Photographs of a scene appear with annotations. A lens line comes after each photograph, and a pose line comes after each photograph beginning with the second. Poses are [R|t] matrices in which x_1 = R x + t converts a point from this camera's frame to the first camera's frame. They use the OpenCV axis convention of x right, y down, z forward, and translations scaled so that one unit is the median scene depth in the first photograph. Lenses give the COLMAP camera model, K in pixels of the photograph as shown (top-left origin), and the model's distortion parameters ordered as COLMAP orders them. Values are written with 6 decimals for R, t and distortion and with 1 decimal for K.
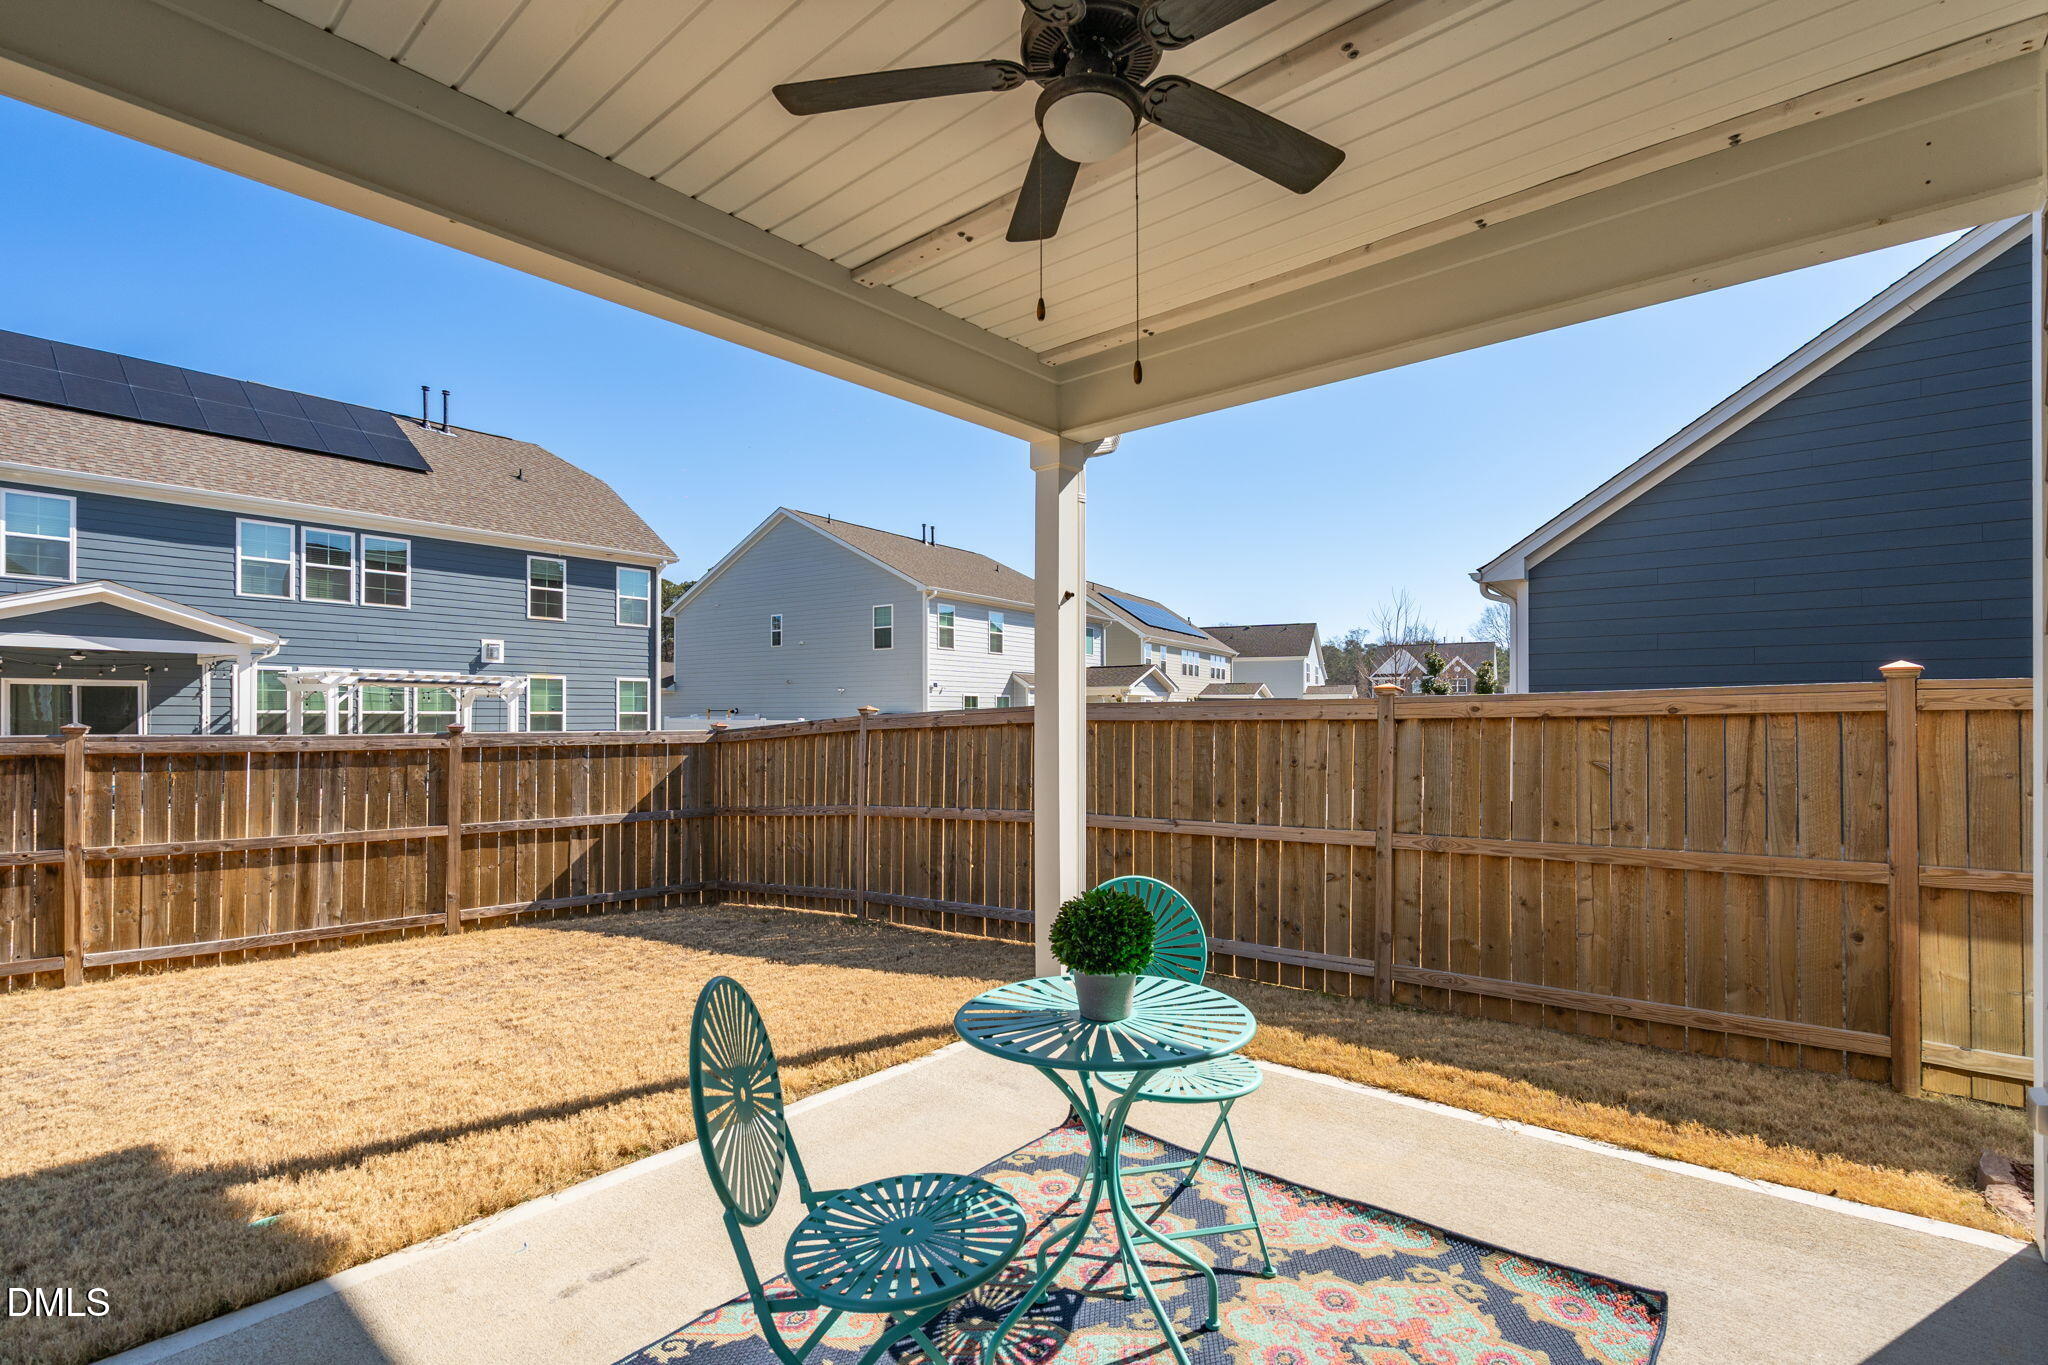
lens RADIAL K [[933.6, 0, 998.3], [0, 933.6, 712.3], [0, 0, 1]] dist [-0.001896, -0.000617]
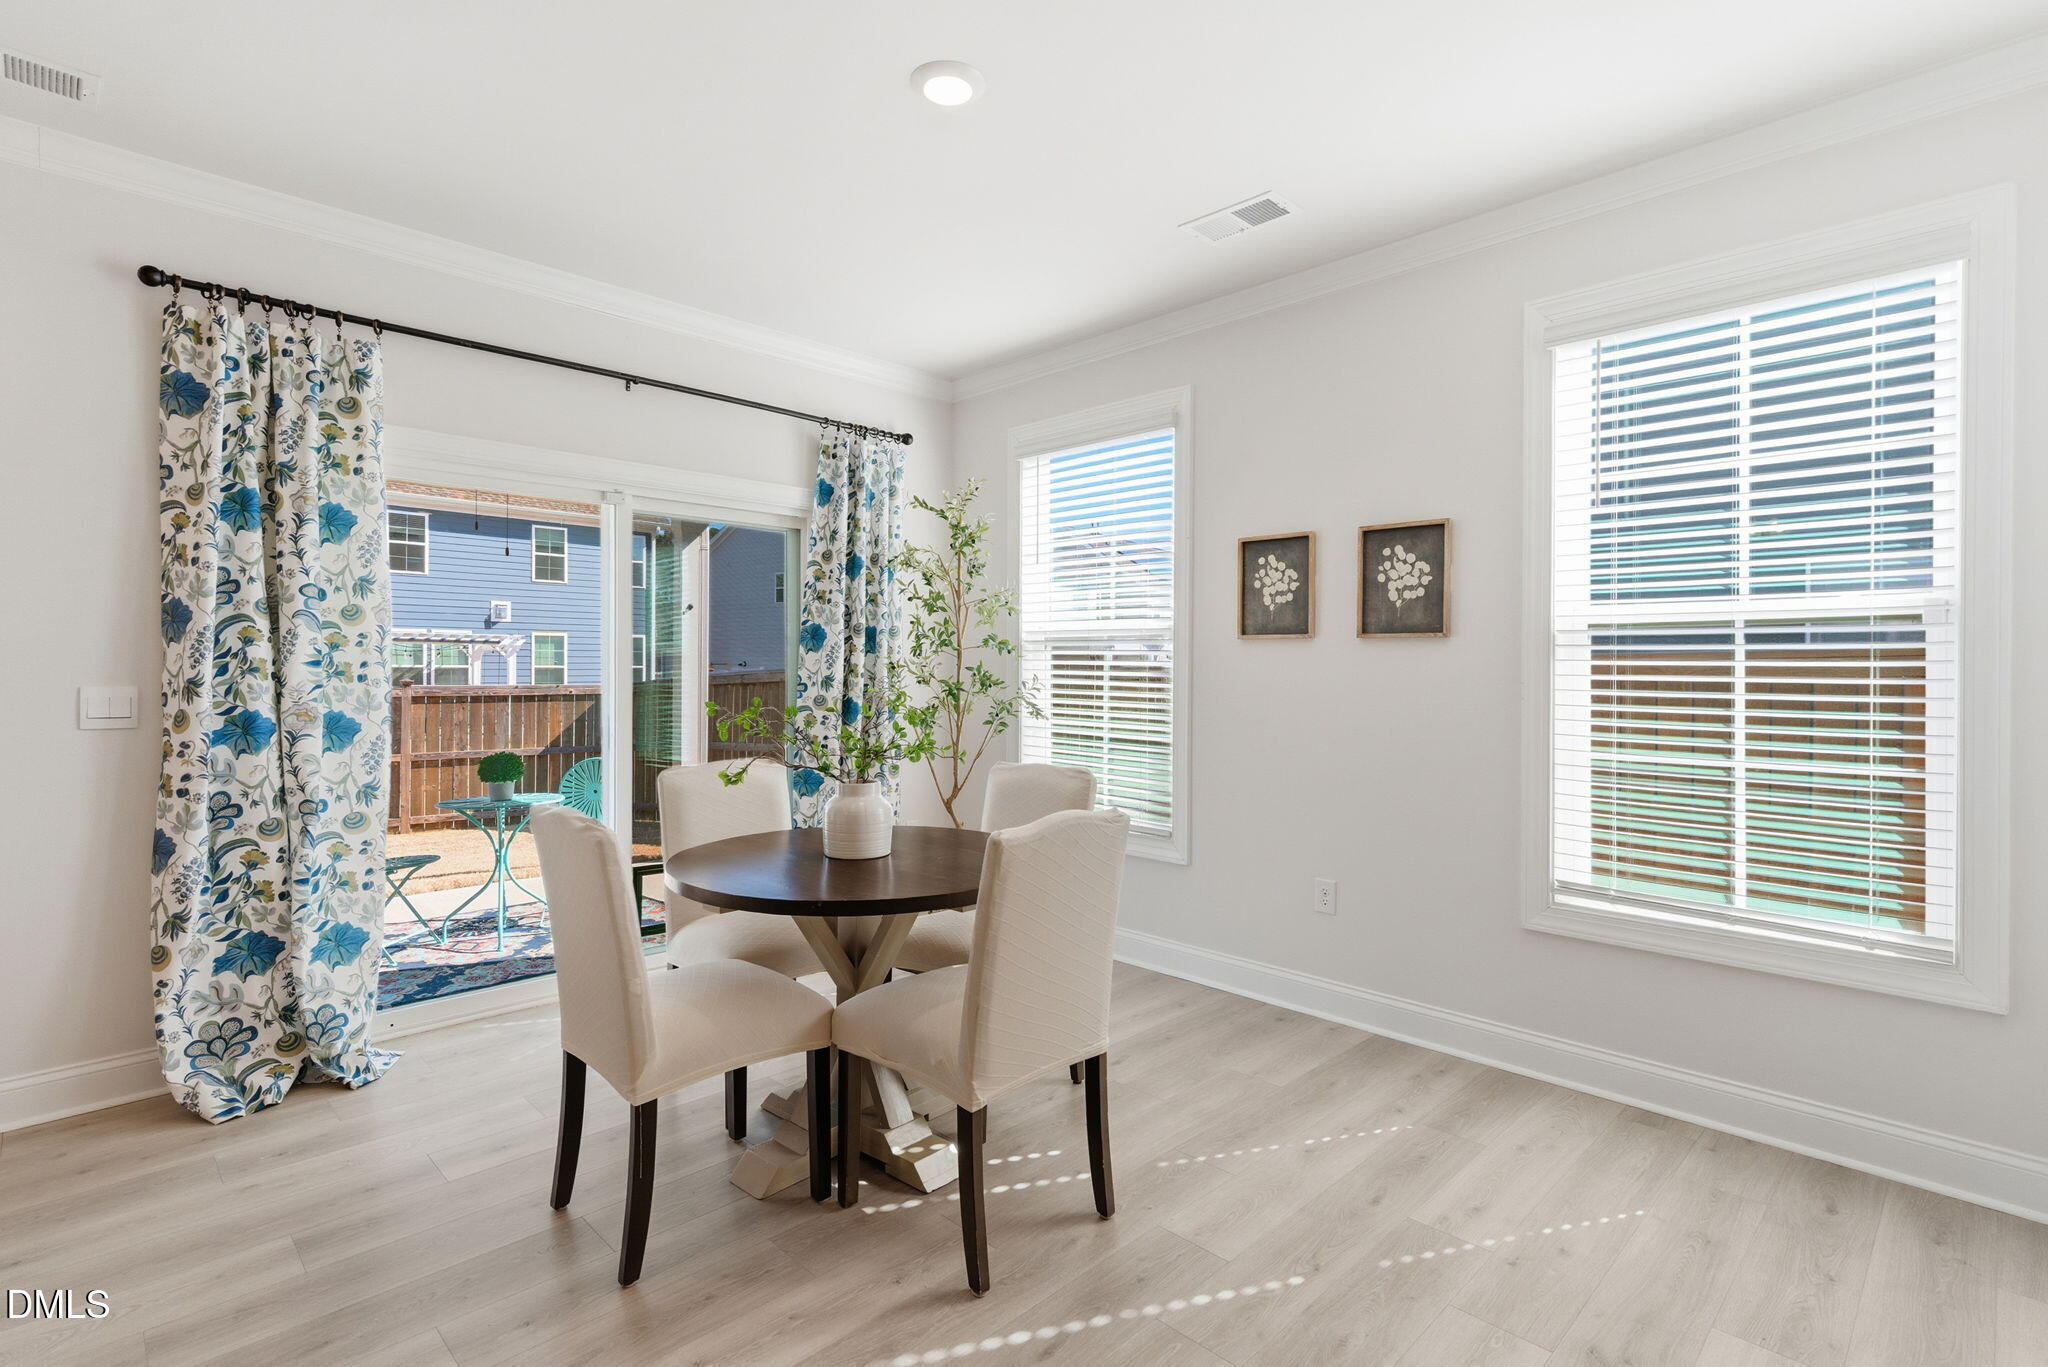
lens RADIAL K [[959.1, 0, 1025.5], [0, 959.1, 668.9], [0, 0, 1]] dist [0.006391, -0.001249]
pose [[0.999135, -0.003344, -0.041439, 0.158405], [0.003749, 0.999946, 0.009698, -0.005684], [0.041404, -0.009845, 0.999094, -0.151914]]
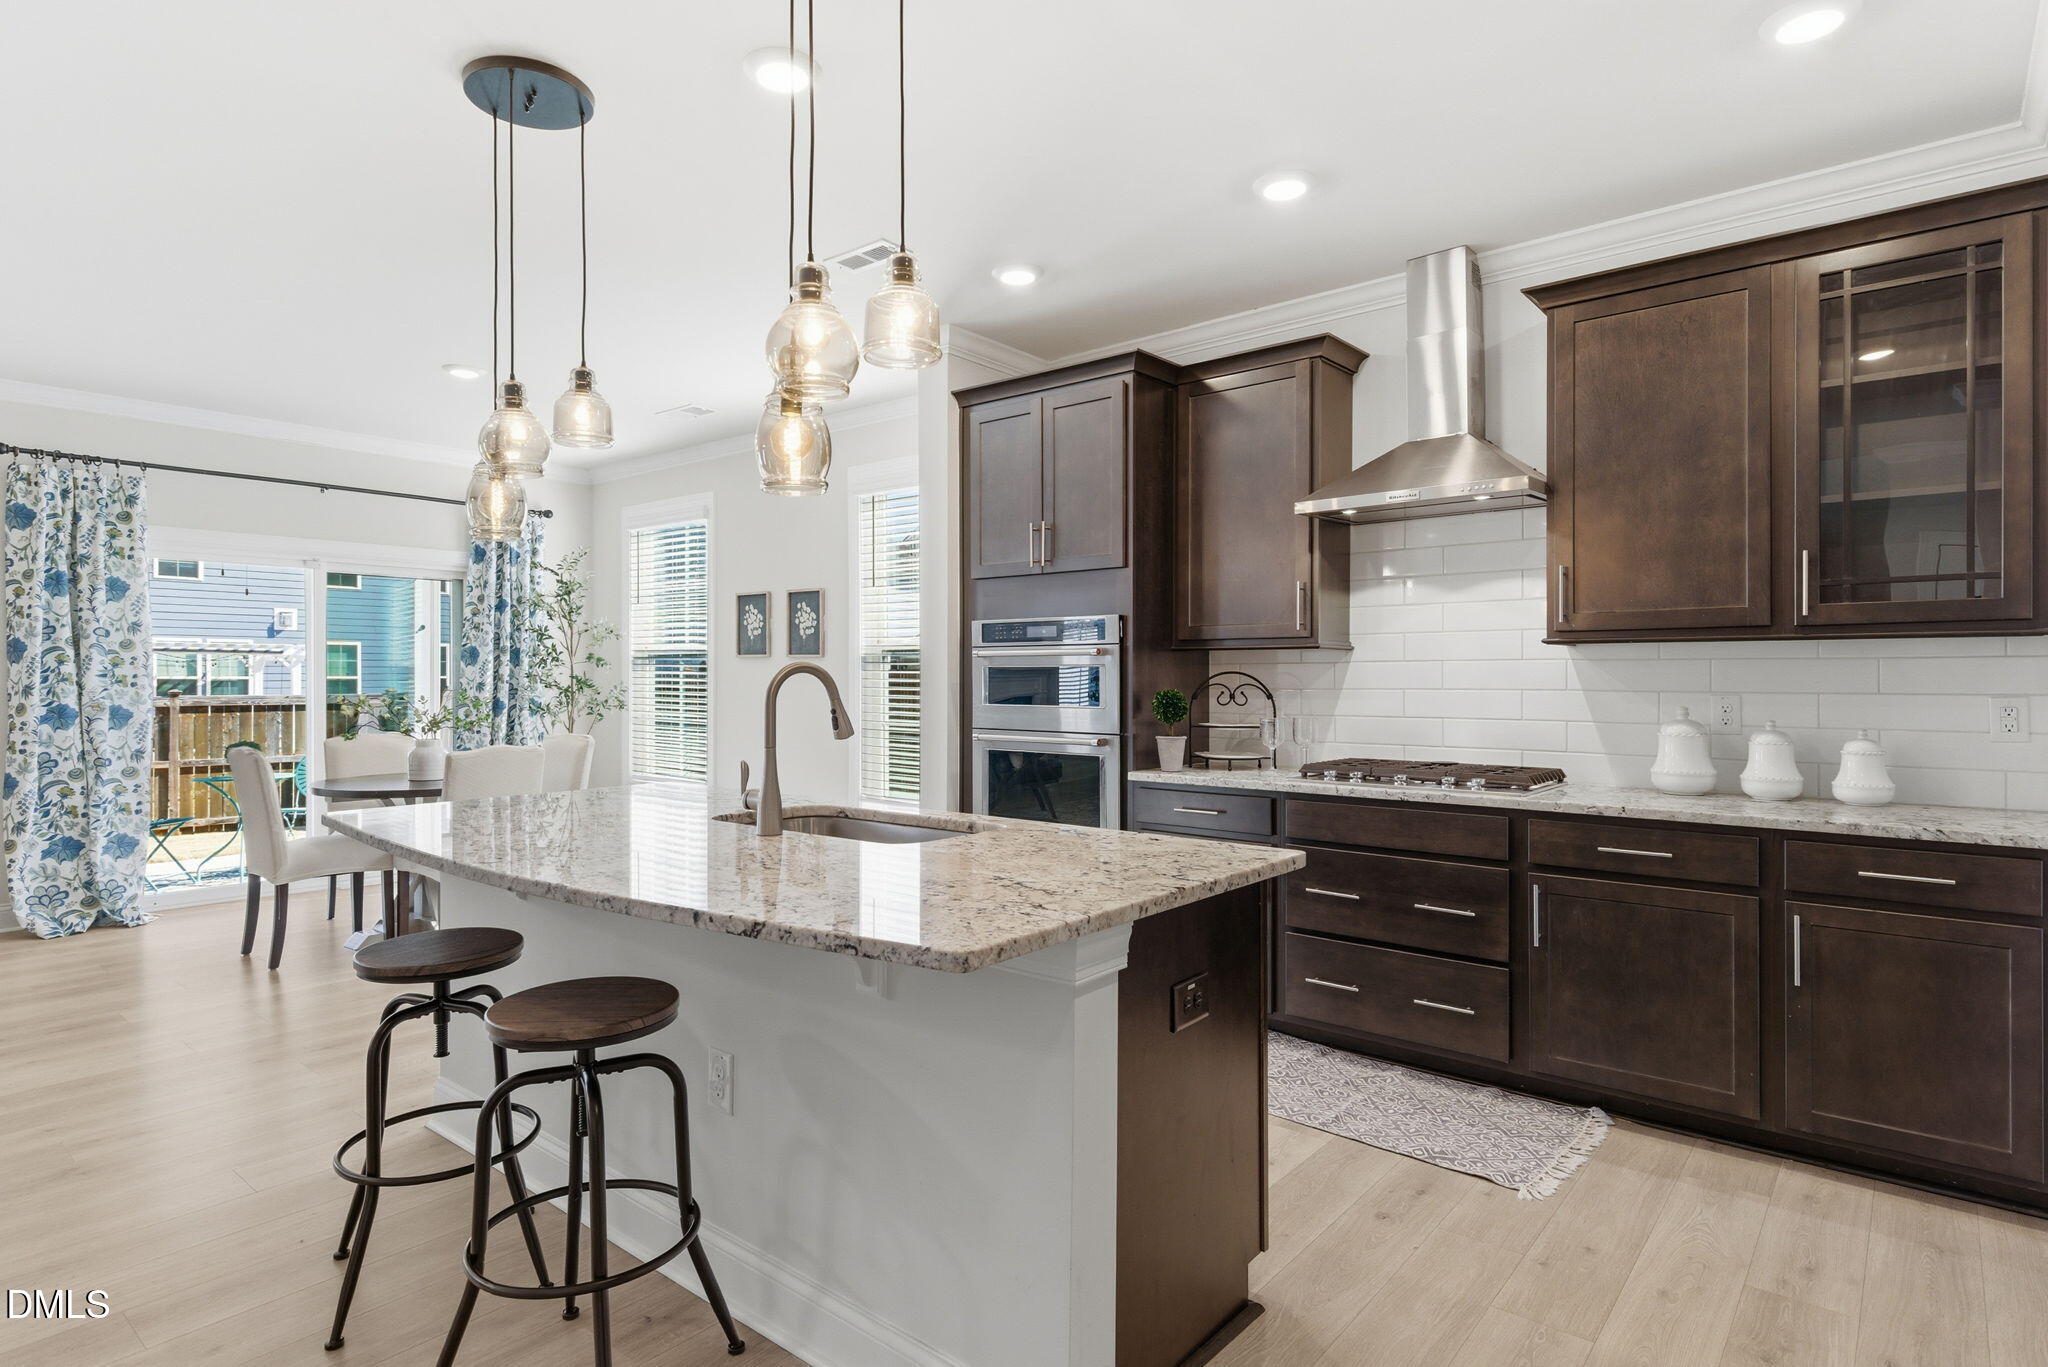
lens RADIAL K [[1046.2, 0, 1015.6], [0, 1046.2, 677.2], [0, 0, 1]] dist [0.002133, -0.002318]
pose [[0.998279, -0.008007, 0.058094, 0.264248], [0.007415, 0.999918, 0.010411, -0.006153], [-0.058173, -0.009962, 0.998257, -0.294568]]
